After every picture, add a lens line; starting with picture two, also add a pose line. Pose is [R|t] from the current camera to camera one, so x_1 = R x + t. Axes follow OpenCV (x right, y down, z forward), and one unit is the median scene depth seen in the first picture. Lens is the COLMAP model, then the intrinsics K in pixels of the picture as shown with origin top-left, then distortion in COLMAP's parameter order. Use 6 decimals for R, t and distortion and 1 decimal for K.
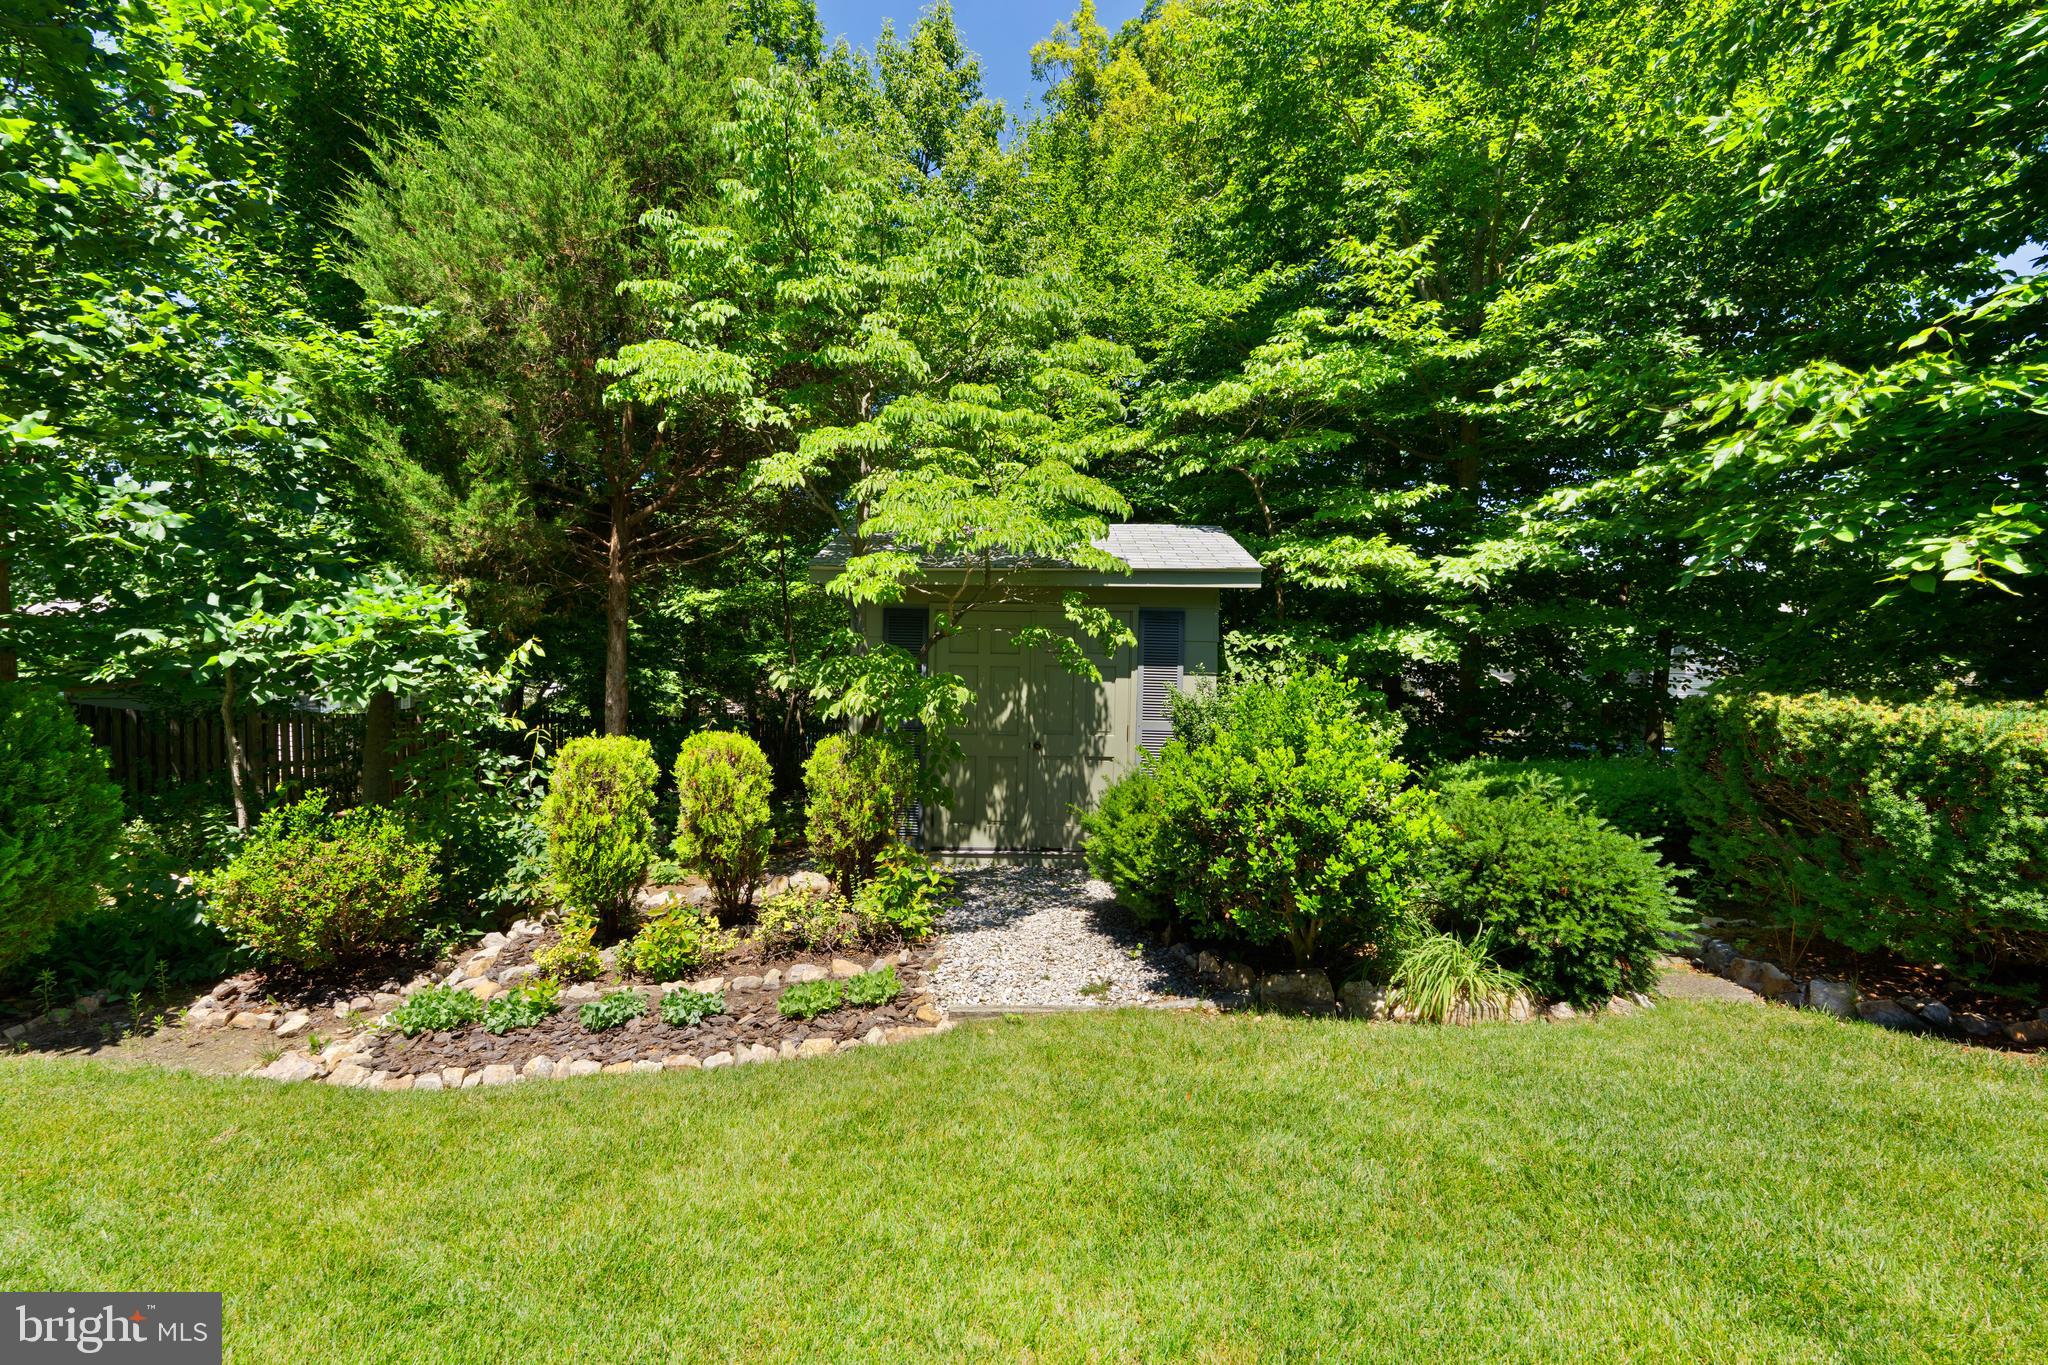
lens RADIAL K [[904.2, 0, 1022.8], [0, 904.2, 680.4], [0, 0, 1]] dist [-0.006833, 0.002140]
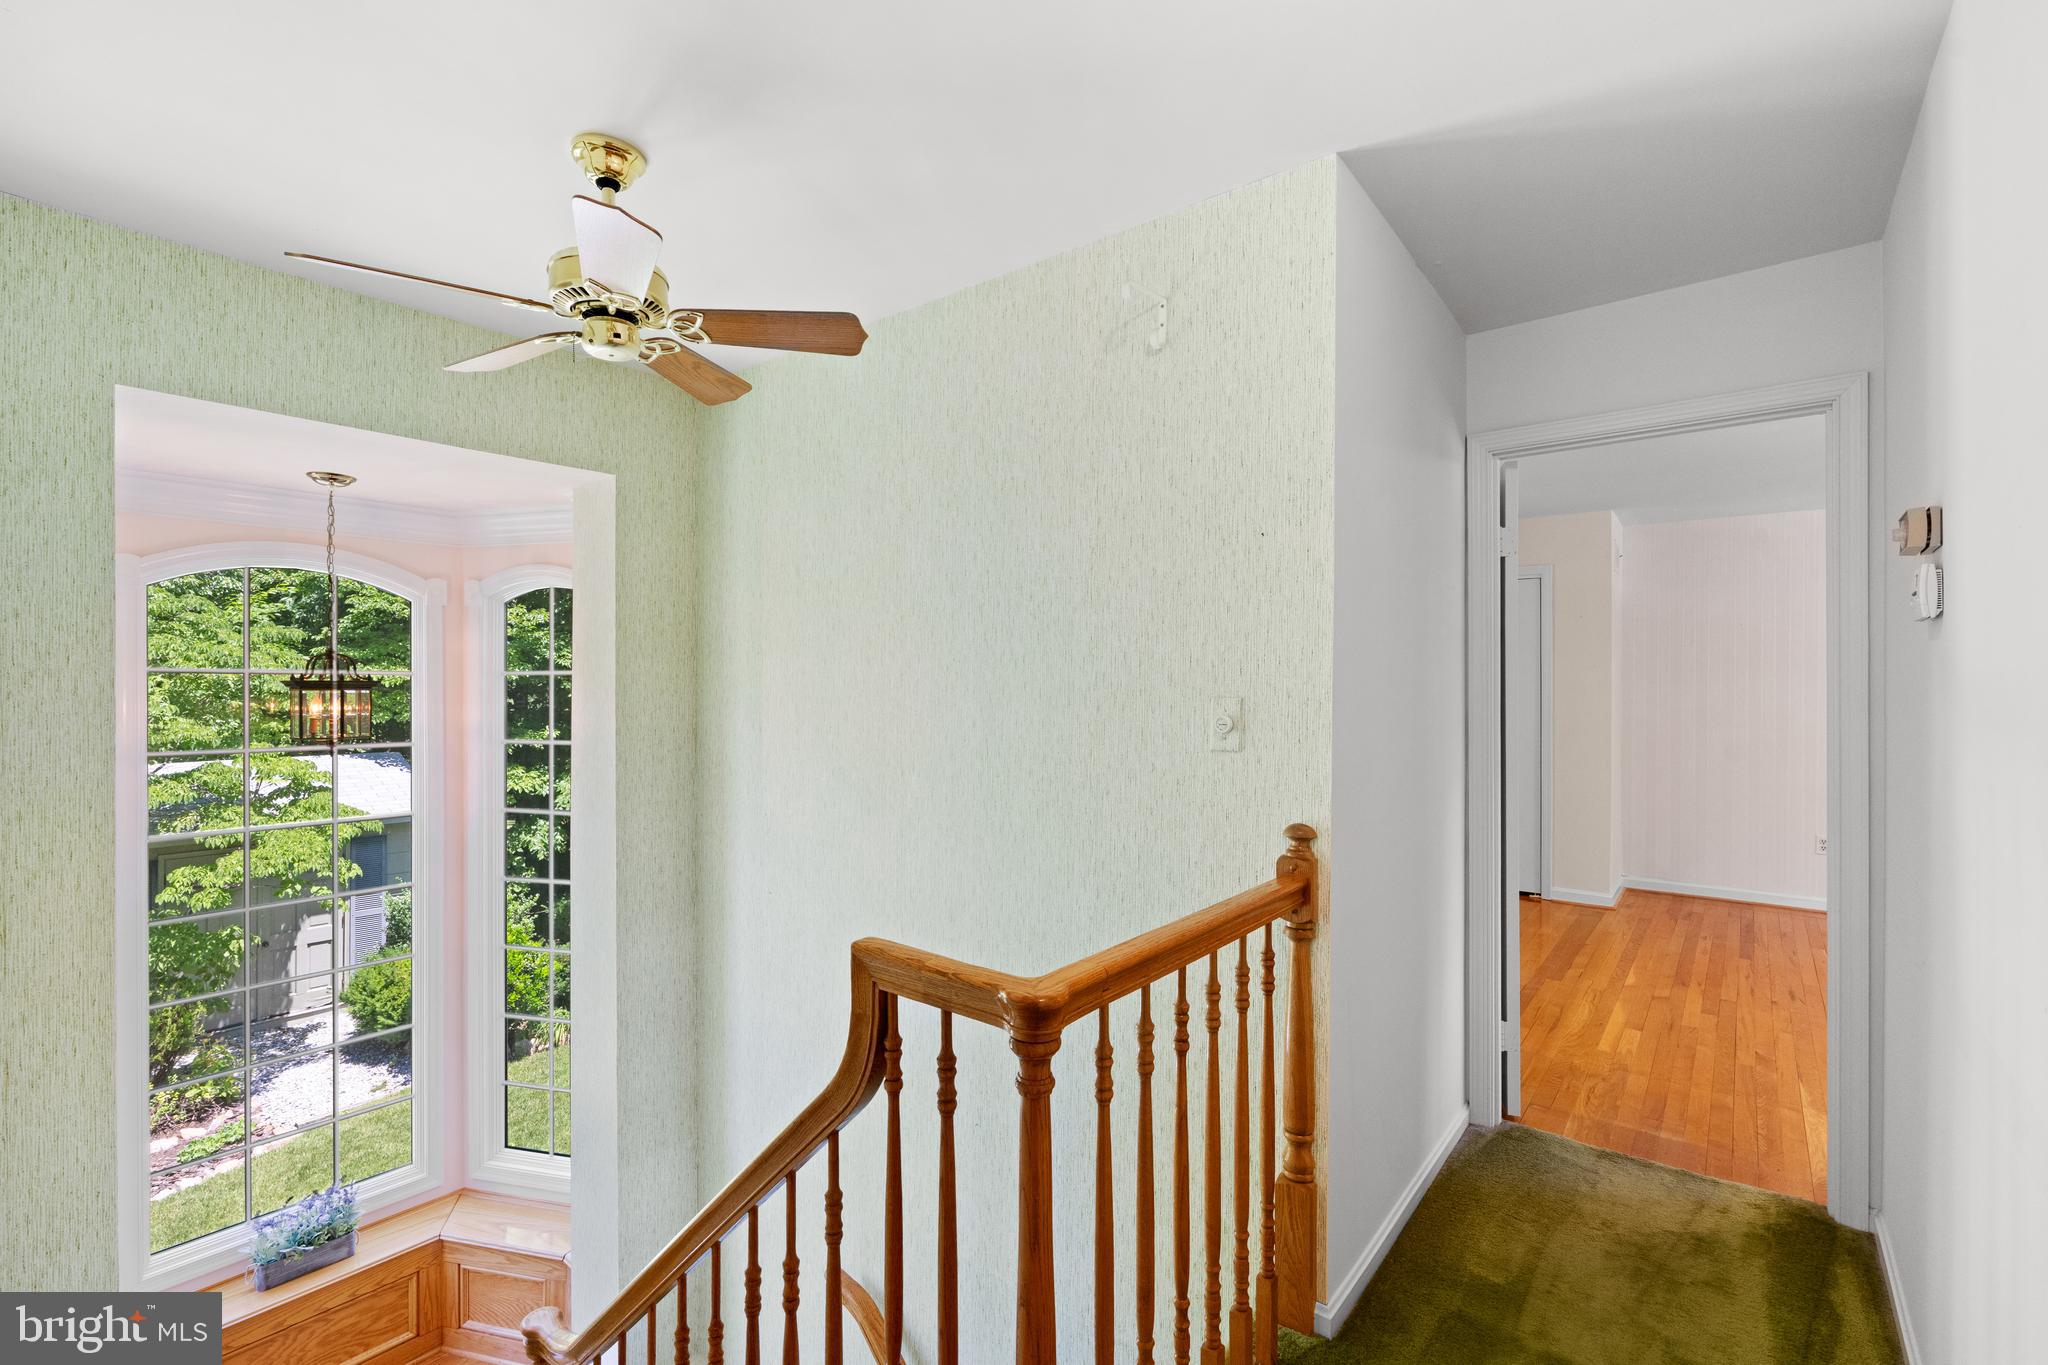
lens RADIAL K [[904.2, 0, 1024.2], [0, 904.2, 683.0], [0, 0, 1]] dist [-0.006833, 0.002140]
pose [[0.613050, -0.006451, 0.790018, -0.721876], [0.018878, 0.999801, -0.006485, -0.597257], [-0.789819, 0.018890, 0.613049, -1.594457]]
